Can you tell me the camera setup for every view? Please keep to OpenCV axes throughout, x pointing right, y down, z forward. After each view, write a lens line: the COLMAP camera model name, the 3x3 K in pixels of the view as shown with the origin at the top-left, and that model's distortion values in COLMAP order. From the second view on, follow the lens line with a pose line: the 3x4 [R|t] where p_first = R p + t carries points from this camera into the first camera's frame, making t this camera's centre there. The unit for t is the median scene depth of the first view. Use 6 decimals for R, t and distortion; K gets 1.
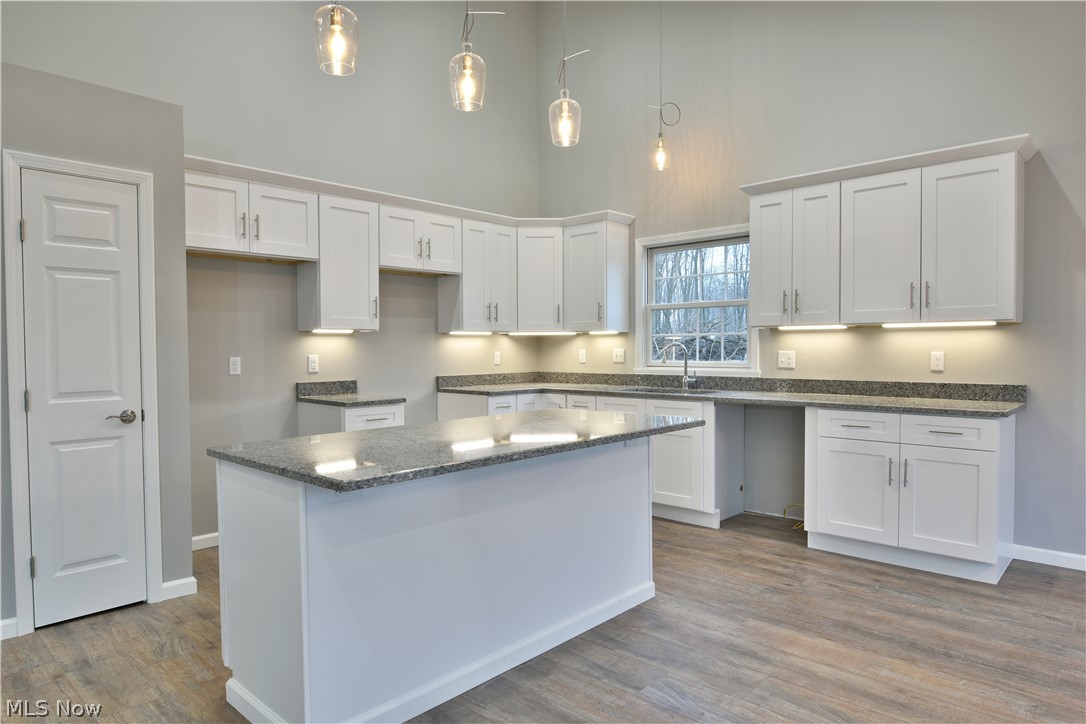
lens RADIAL K [[661.6, 0, 547.3], [0, 661.6, 365.6], [0, 0, 1]] dist [-0.013362, -0.005265]
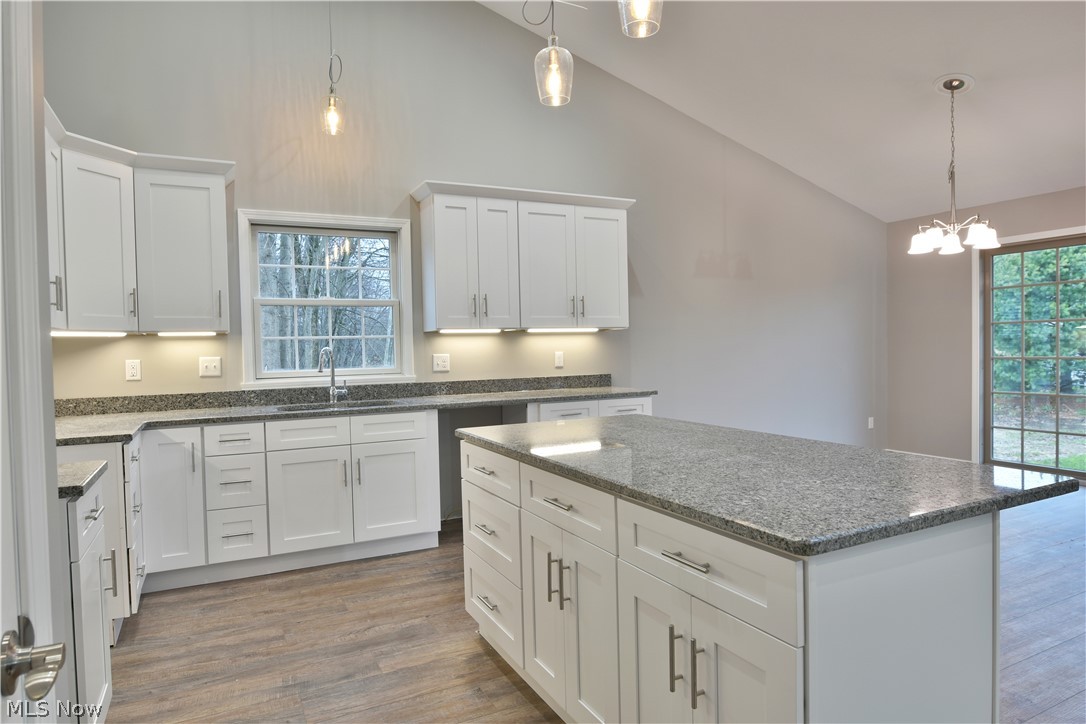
lens RADIAL K [[661.6, 0, 545.7], [0, 661.6, 362.2], [0, 0, 1]] dist [-0.013362, -0.005265]
pose [[0.344718, -0.023361, 0.938415, -0.576331], [0.046085, 0.998906, 0.007938, -0.011755], [-0.937574, 0.040511, 0.345418, 0.554975]]
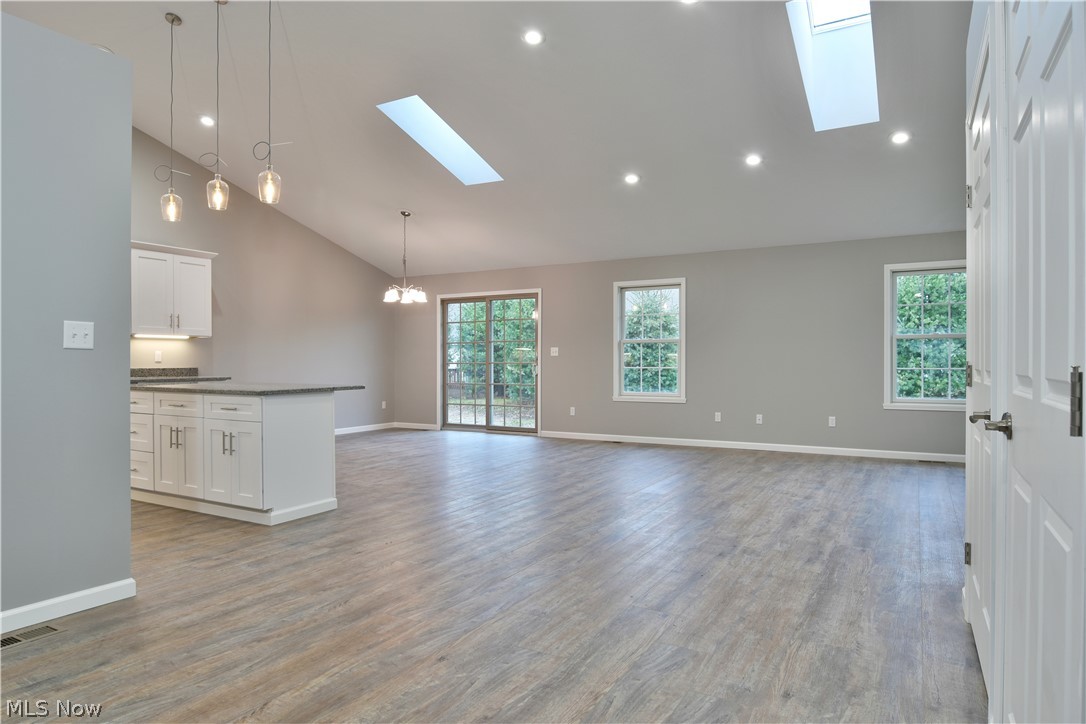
lens RADIAL K [[661.6, 0, 544.4], [0, 661.6, 365.9], [0, 0, 1]] dist [-0.013362, -0.005265]
pose [[-0.235131, -0.000271, 0.971964, -1.363084], [0.030854, 0.999494, 0.007743, 0.036328], [-0.971474, 0.031809, -0.235003, 0.367326]]
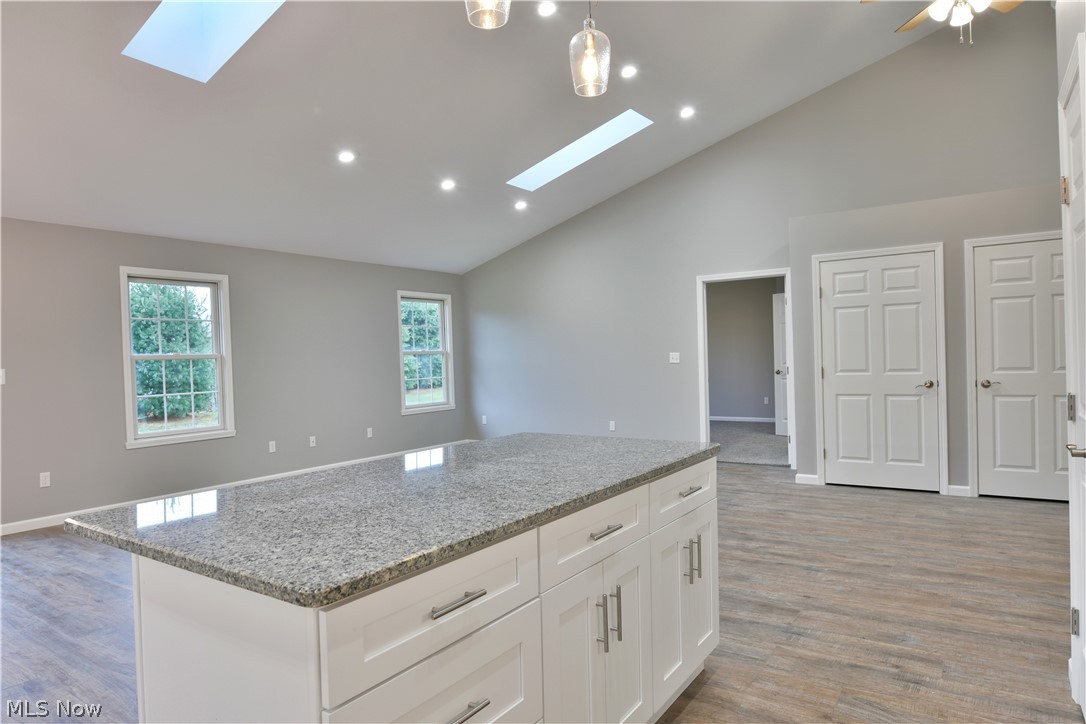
lens RADIAL K [[661.6, 0, 546.1], [0, 661.6, 362.3], [0, 0, 1]] dist [-0.013362, -0.005265]
pose [[-0.986718, 0.036150, -0.158372, -0.035658], [0.030229, 0.998757, 0.039636, -0.033367], [0.159608, 0.034322, -0.986584, 1.117709]]
